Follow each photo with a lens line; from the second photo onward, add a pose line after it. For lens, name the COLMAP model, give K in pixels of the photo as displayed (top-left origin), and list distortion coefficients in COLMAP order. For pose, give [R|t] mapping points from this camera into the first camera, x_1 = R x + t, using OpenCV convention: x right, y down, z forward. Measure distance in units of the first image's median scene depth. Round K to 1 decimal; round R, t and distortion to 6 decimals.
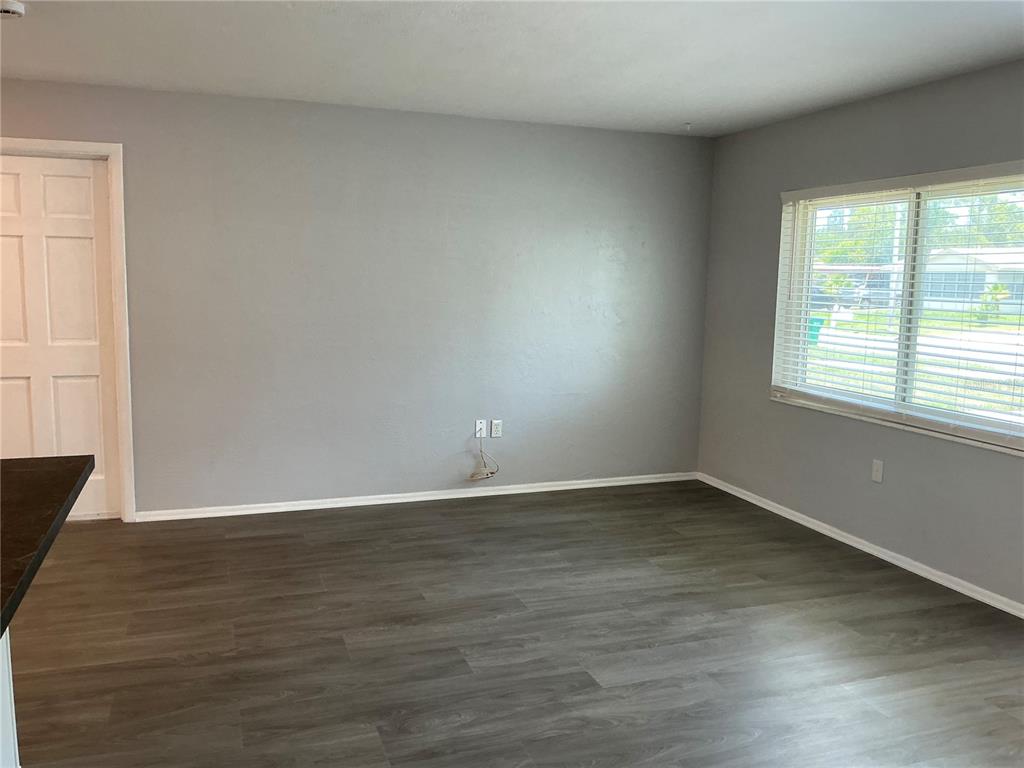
lens RADIAL K [[846.2, 0, 512.0], [0, 846.2, 384.0], [0, 0, 1]] dist [0.121586, -0.241848]
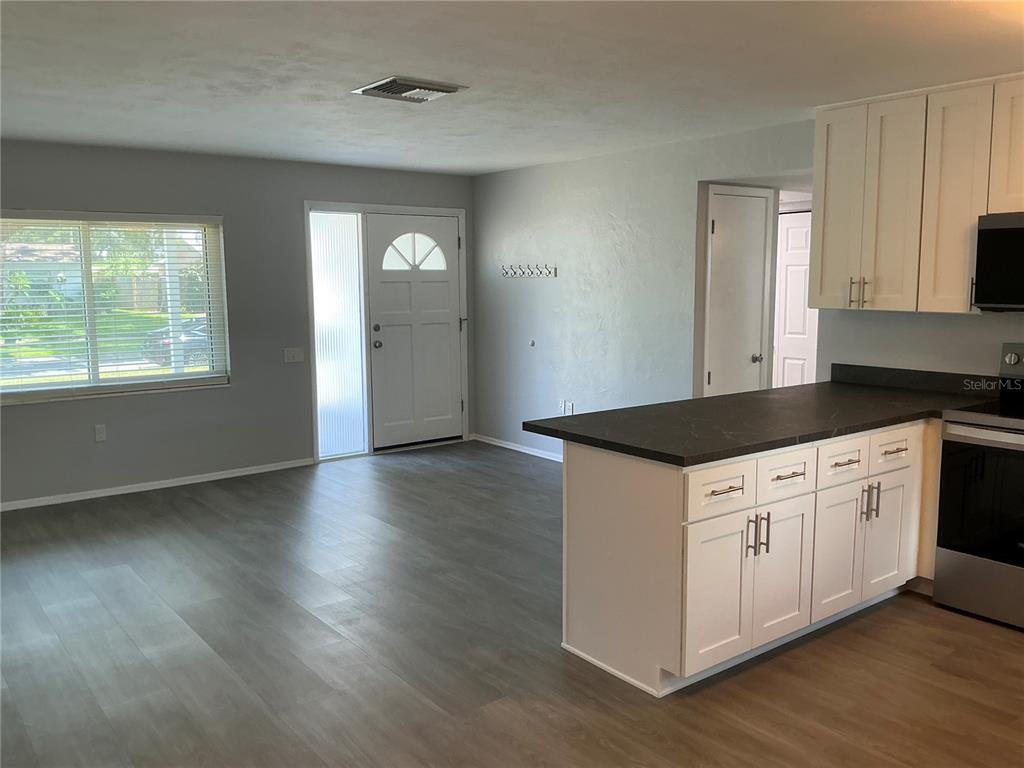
lens RADIAL K [[846.2, 0, 512.0], [0, 846.2, 384.0], [0, 0, 1]] dist [0.121586, -0.241848]
pose [[-0.309511, -0.133501, 0.941478, -1.317712], [0.120274, 0.976647, 0.178028, -0.174073], [-0.943259, 0.168337, -0.286226, 1.015303]]
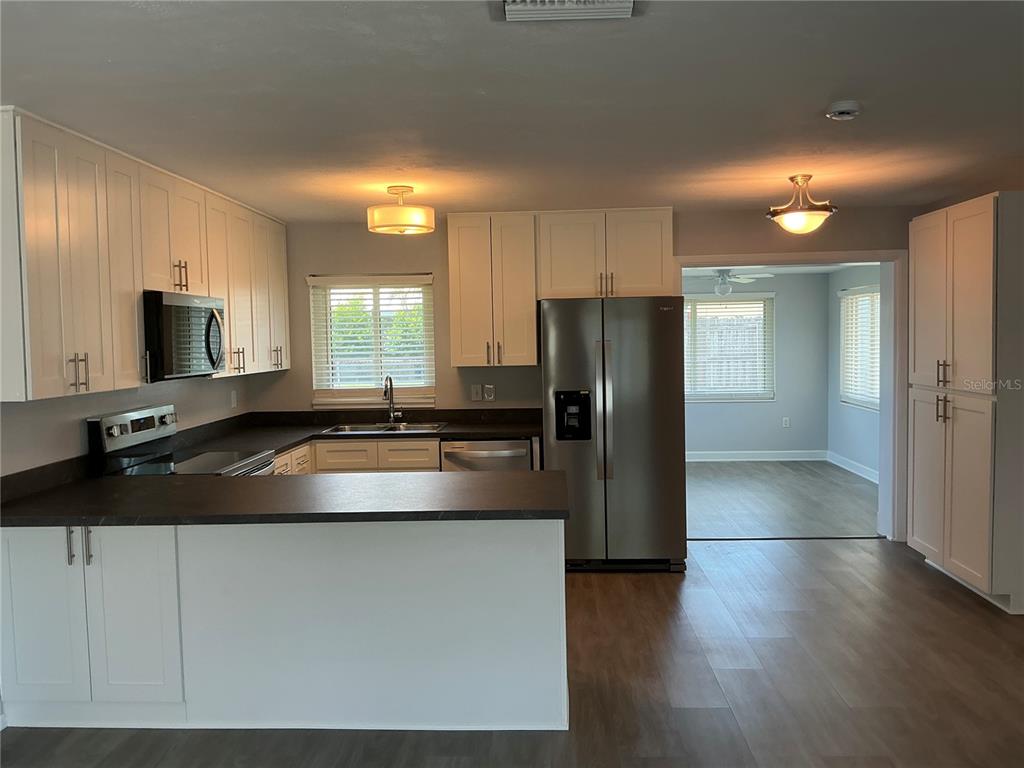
lens RADIAL K [[846.2, 0, 512.0], [0, 846.2, 384.0], [0, 0, 1]] dist [0.121586, -0.241848]
pose [[-0.379084, 0.044279, -0.924302, 0.497372], [-0.104604, 0.990402, 0.090346, -0.146266], [0.919431, 0.130935, -0.370814, 0.967789]]
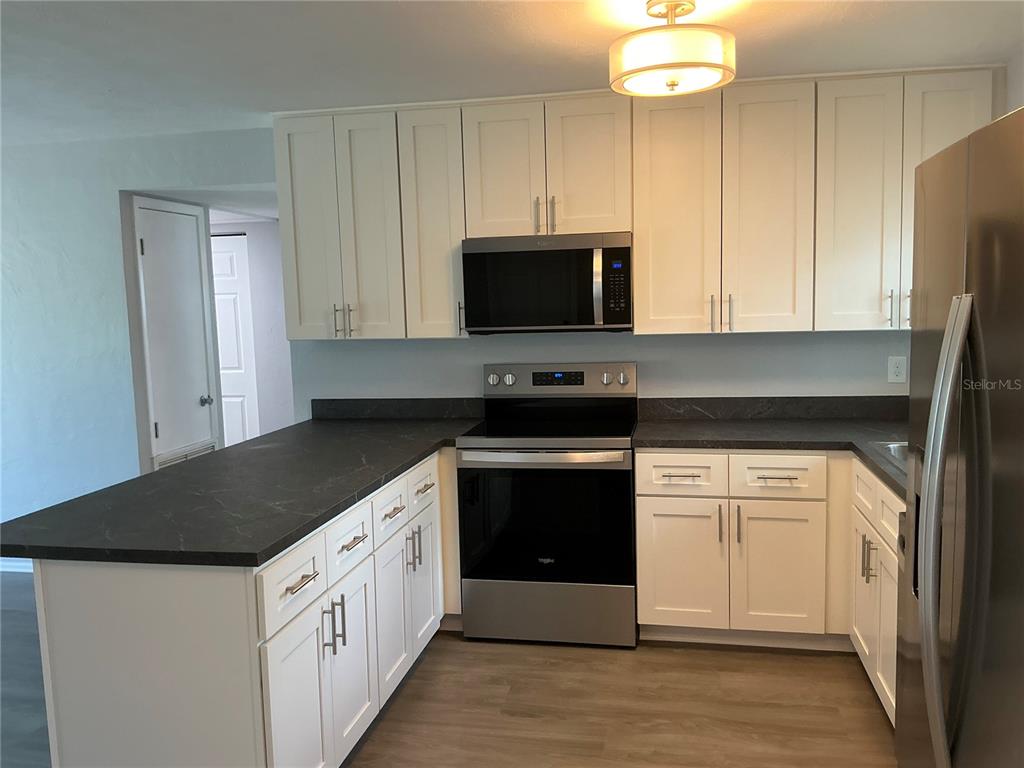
lens RADIAL K [[846.2, 0, 512.0], [0, 846.2, 384.0], [0, 0, 1]] dist [0.121586, -0.241848]
pose [[-0.858340, -0.043502, 0.511235, -1.049416], [0.079374, 0.973145, 0.216074, -0.166659], [-0.506905, 0.226044, -0.831836, 1.012570]]
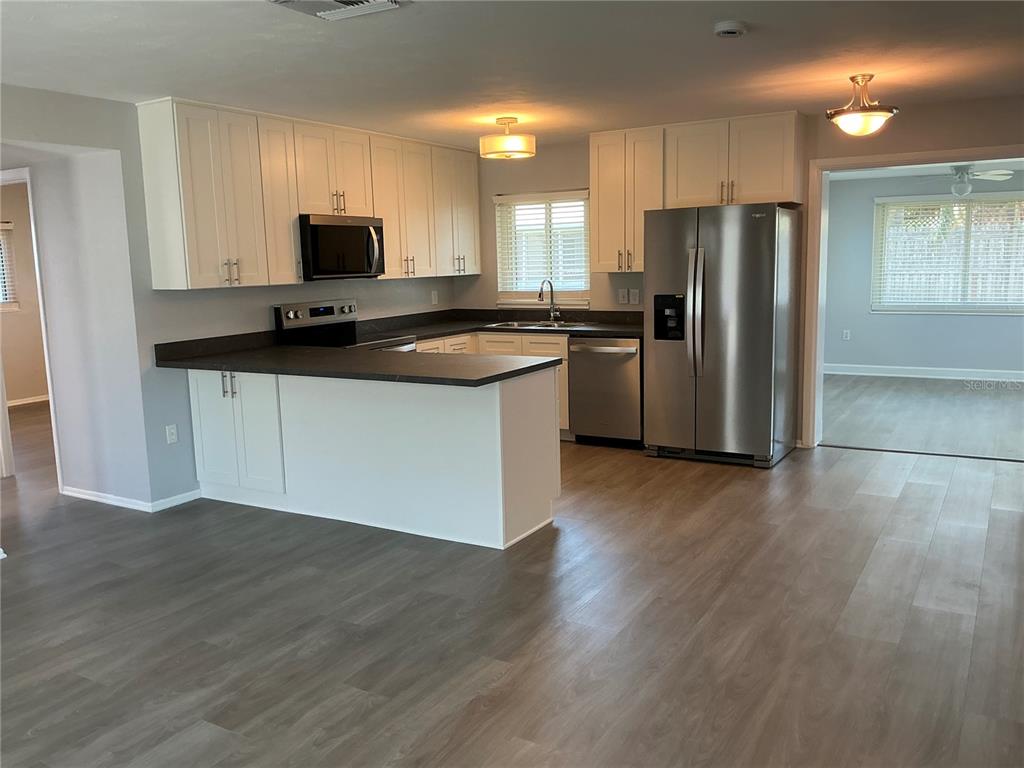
lens RADIAL K [[846.2, 0, 512.0], [0, 846.2, 384.0], [0, 0, 1]] dist [0.121586, -0.241848]
pose [[-0.770771, 0.100991, -0.629057, 0.350543], [-0.066327, 0.969272, 0.236880, -0.215517], [0.633650, 0.224303, -0.740389, 1.607125]]
